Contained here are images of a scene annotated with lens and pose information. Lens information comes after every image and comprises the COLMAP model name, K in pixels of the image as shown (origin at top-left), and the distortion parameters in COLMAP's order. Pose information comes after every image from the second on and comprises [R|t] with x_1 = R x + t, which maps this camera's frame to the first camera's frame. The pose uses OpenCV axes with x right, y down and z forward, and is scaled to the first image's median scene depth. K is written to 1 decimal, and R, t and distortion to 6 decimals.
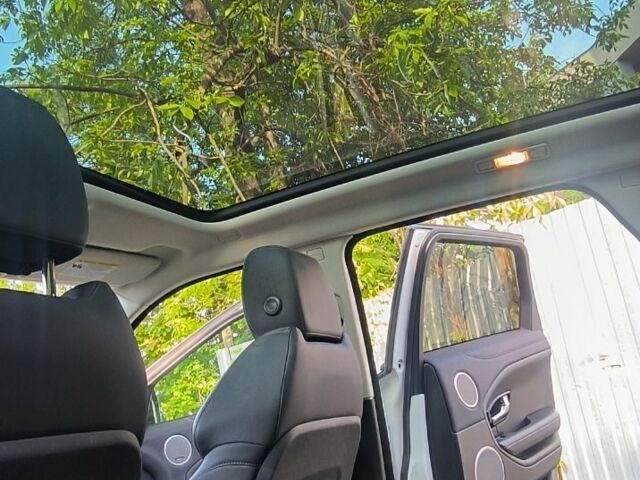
lens RADIAL K [[560.0, 0, 320.0], [0, 560.0, 240.0], [0, 0, 1]] dist [0.002797, -0.006699]
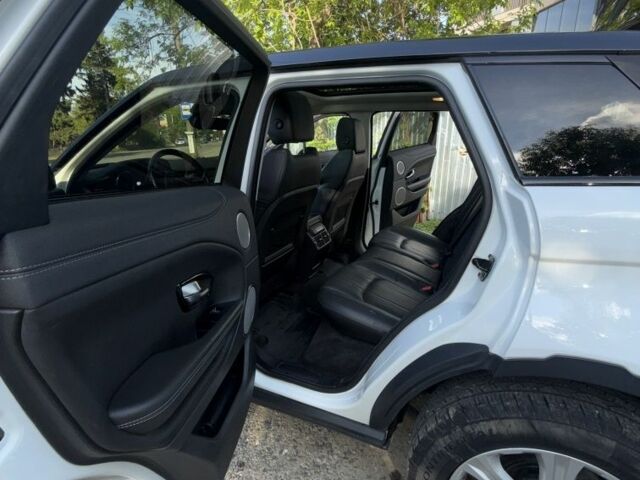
lens RADIAL K [[560.0, 0, 320.0], [0, 560.0, 240.0], [0, 0, 1]] dist [0.002797, -0.006699]
pose [[0.979335, 0.134449, 0.151084, -0.509267], [-0.196469, 0.809710, 0.552964, -0.912777], [-0.047989, -0.571221, 0.819392, -1.485124]]
